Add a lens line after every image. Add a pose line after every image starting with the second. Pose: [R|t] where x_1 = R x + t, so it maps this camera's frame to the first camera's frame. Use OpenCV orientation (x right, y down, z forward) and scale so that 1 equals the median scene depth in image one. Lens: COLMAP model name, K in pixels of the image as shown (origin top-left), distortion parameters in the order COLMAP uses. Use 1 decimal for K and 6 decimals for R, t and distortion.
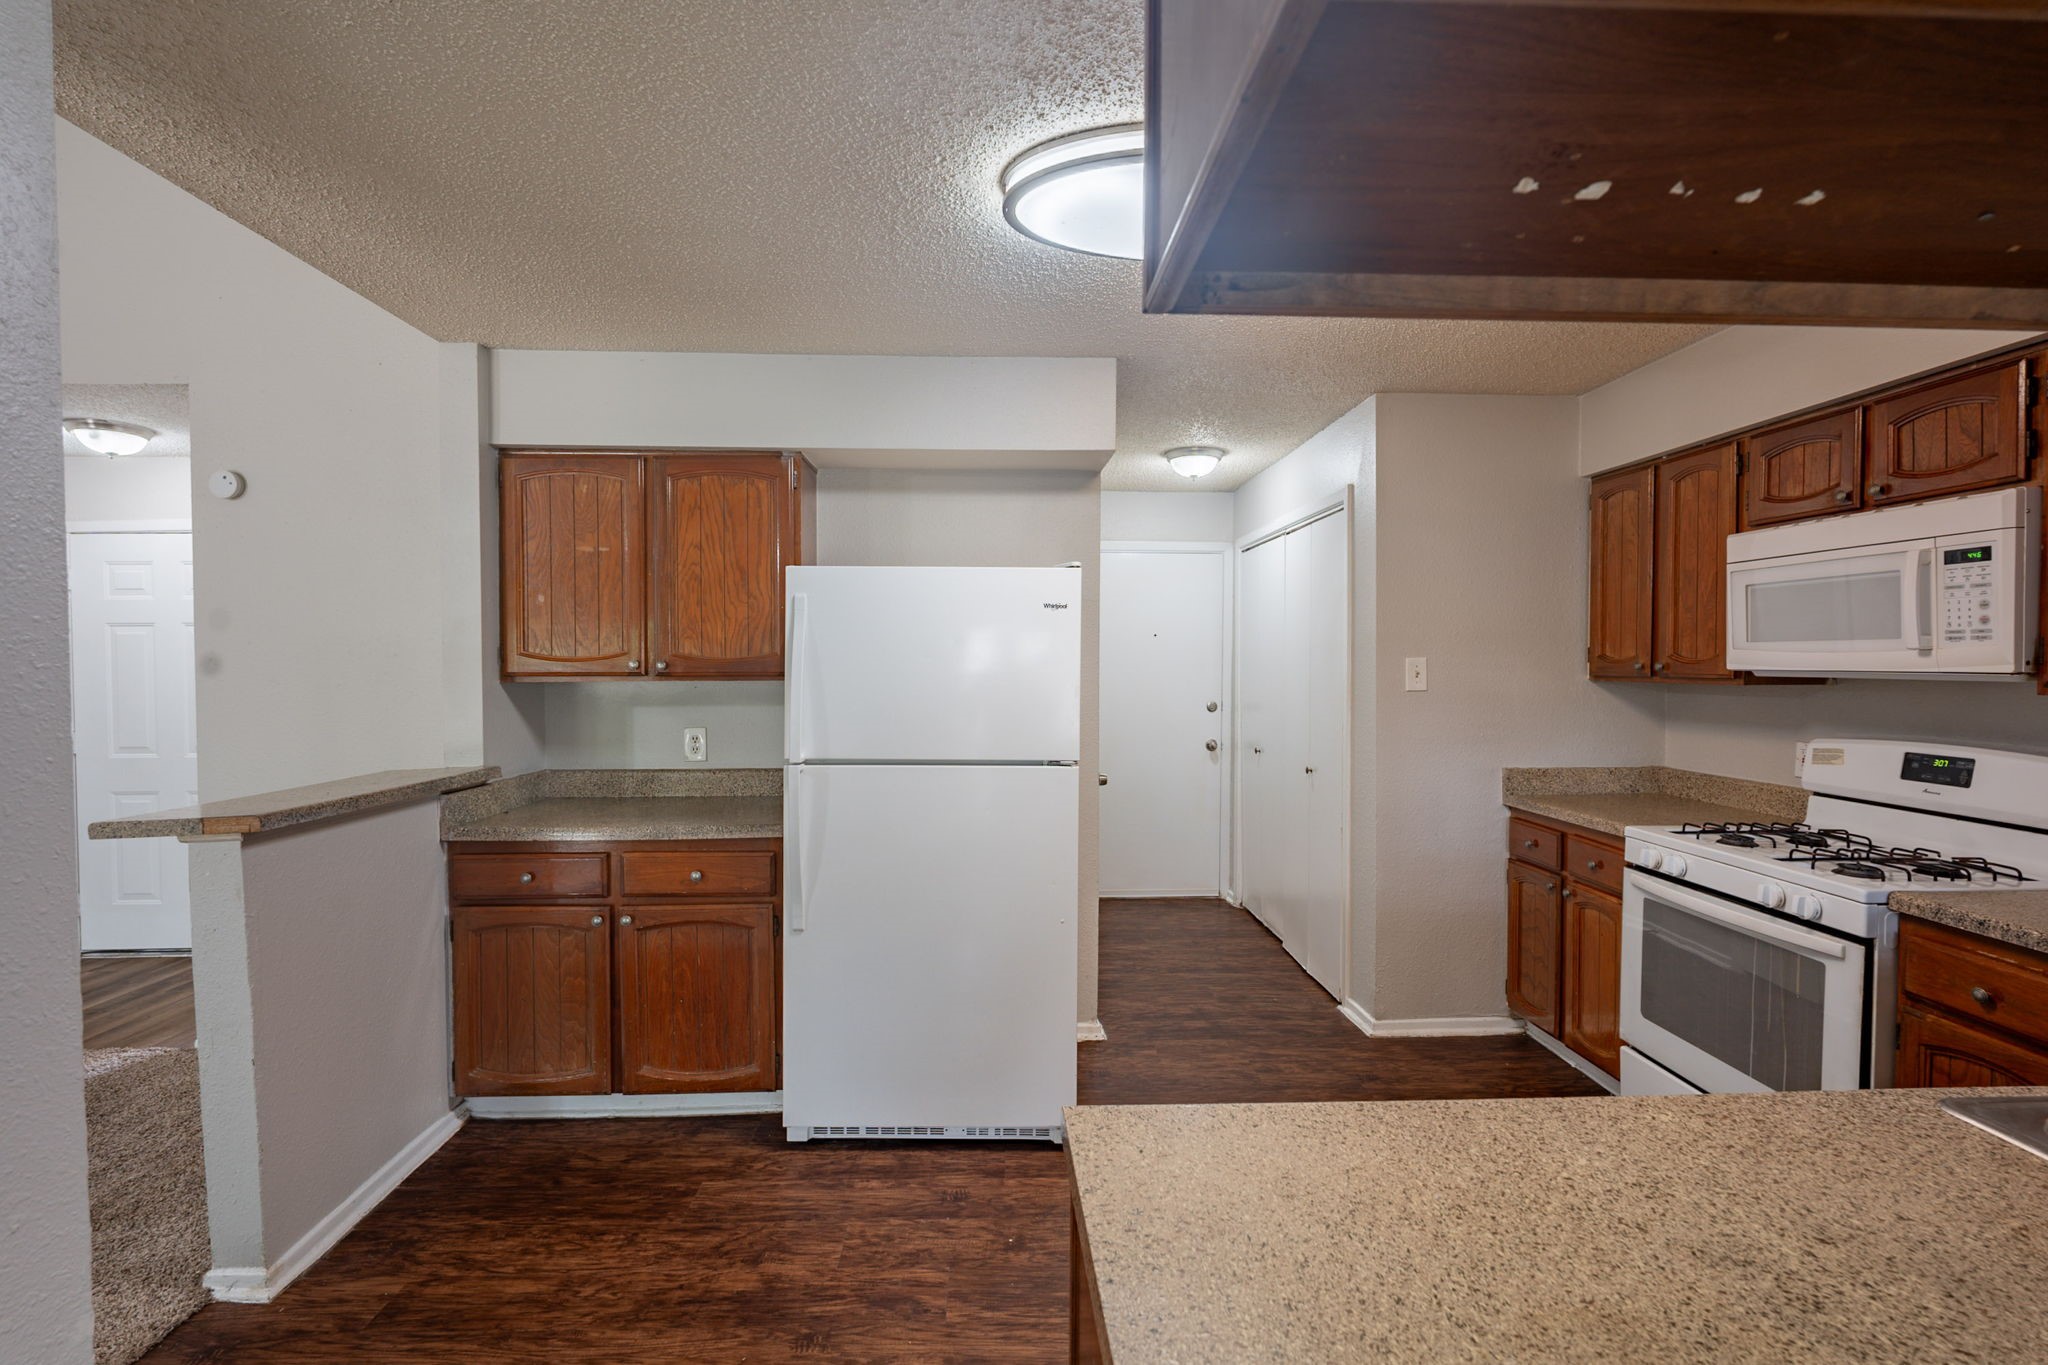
lens RADIAL K [[915.7, 0, 1024.0], [0, 915.7, 682.5], [0, 0, 1]] dist [0.001810, 0.000429]
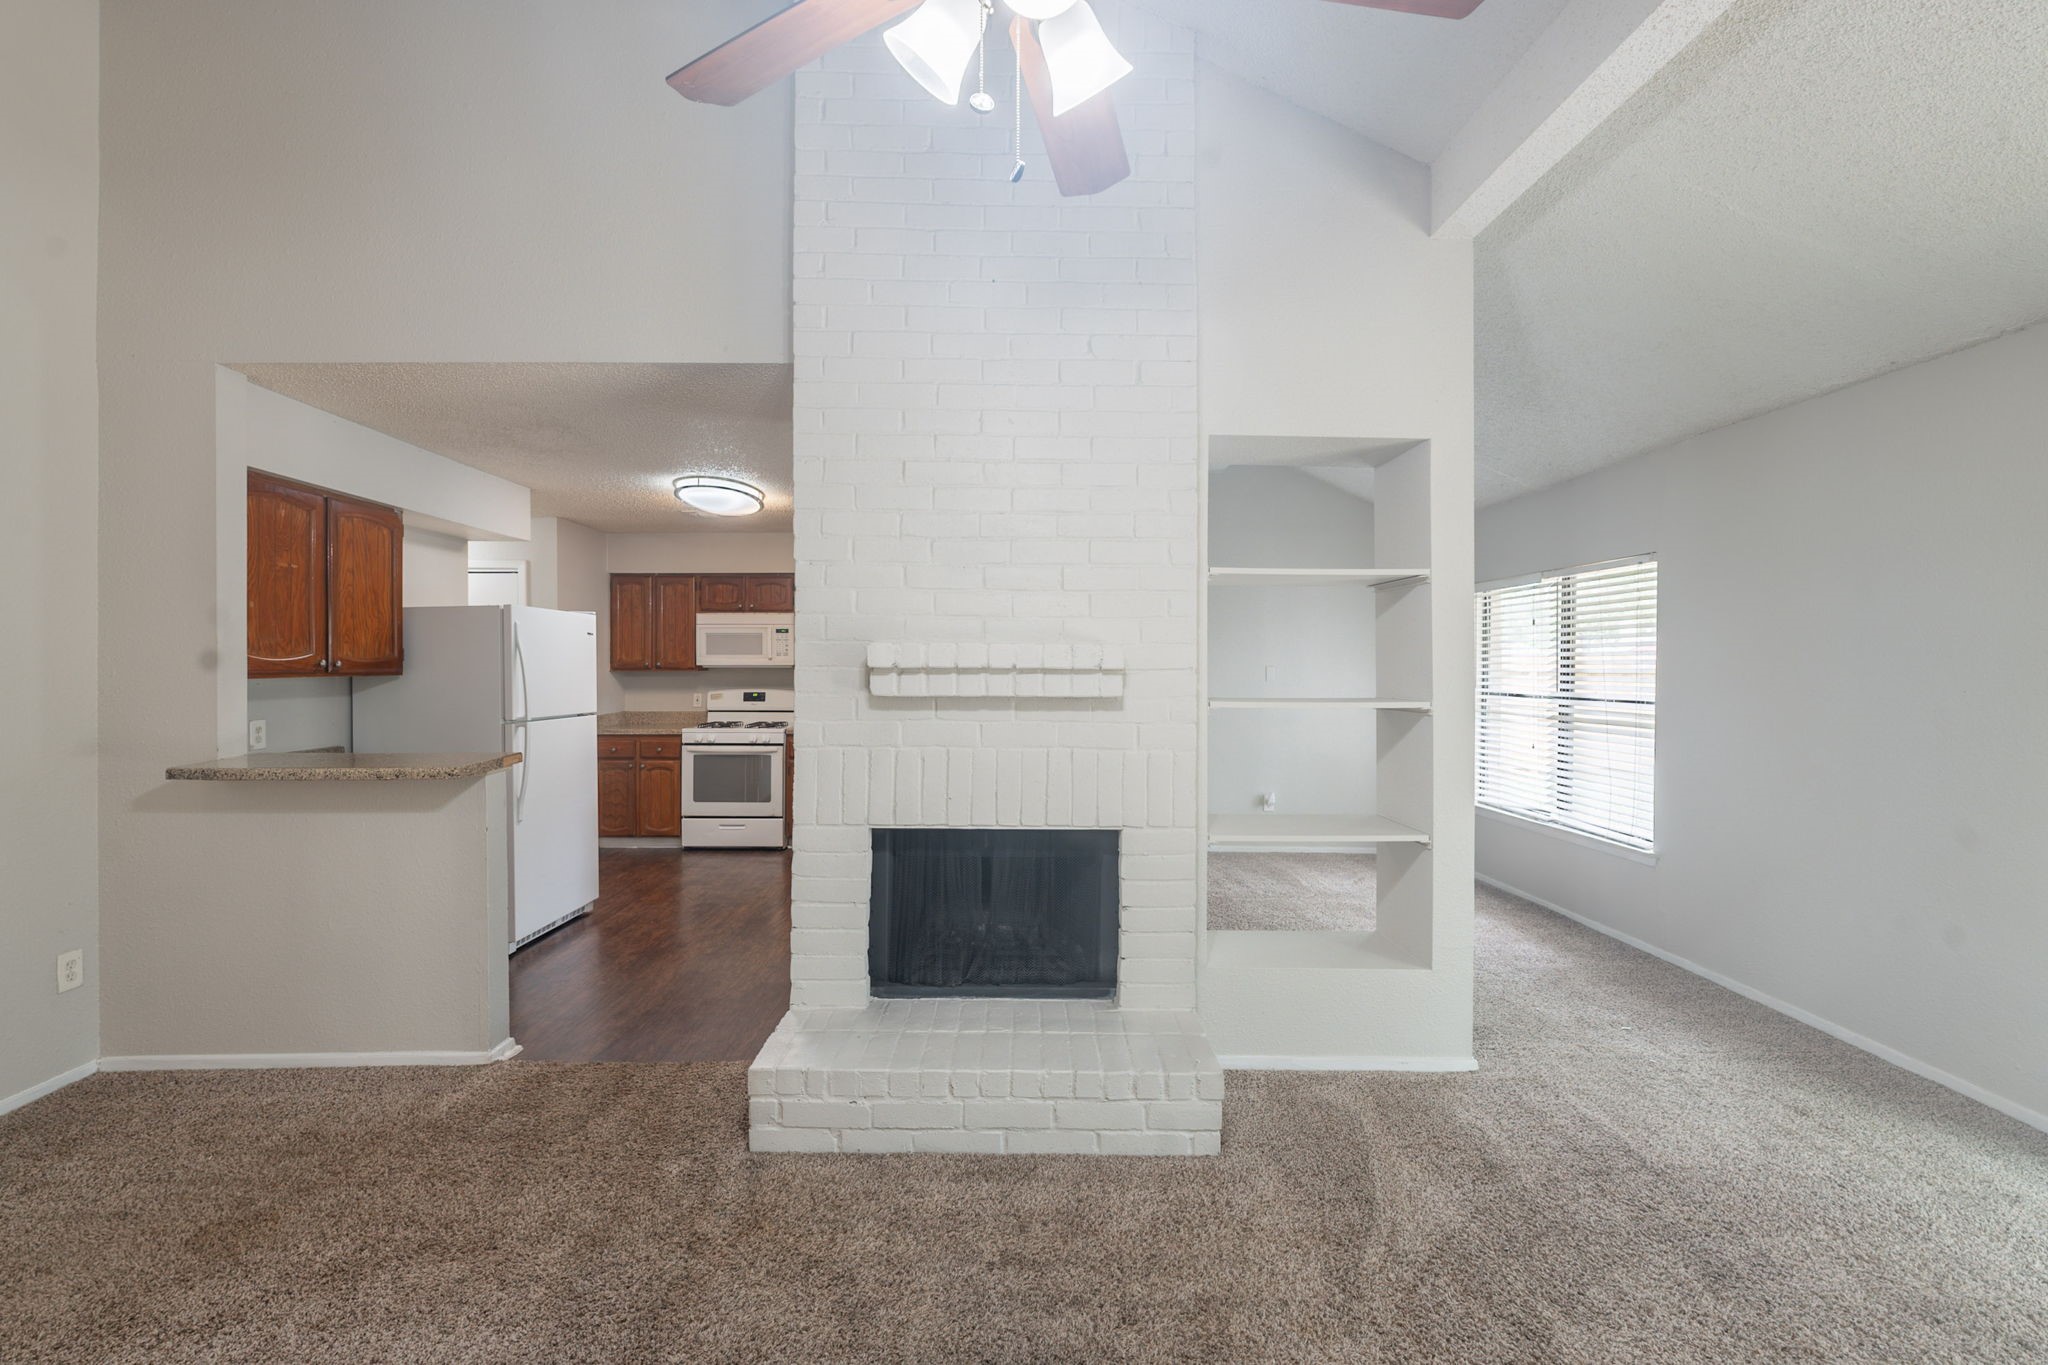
lens RADIAL K [[902.5, 0, 1015.9], [0, 902.5, 676.7], [0, 0, 1]] dist [0.002012, -0.000023]
pose [[0.023003, -0.016137, 0.999605, -1.810883], [0.020907, 0.999659, 0.015657, -0.002247], [-0.999517, 0.020539, 0.023333, 0.045135]]
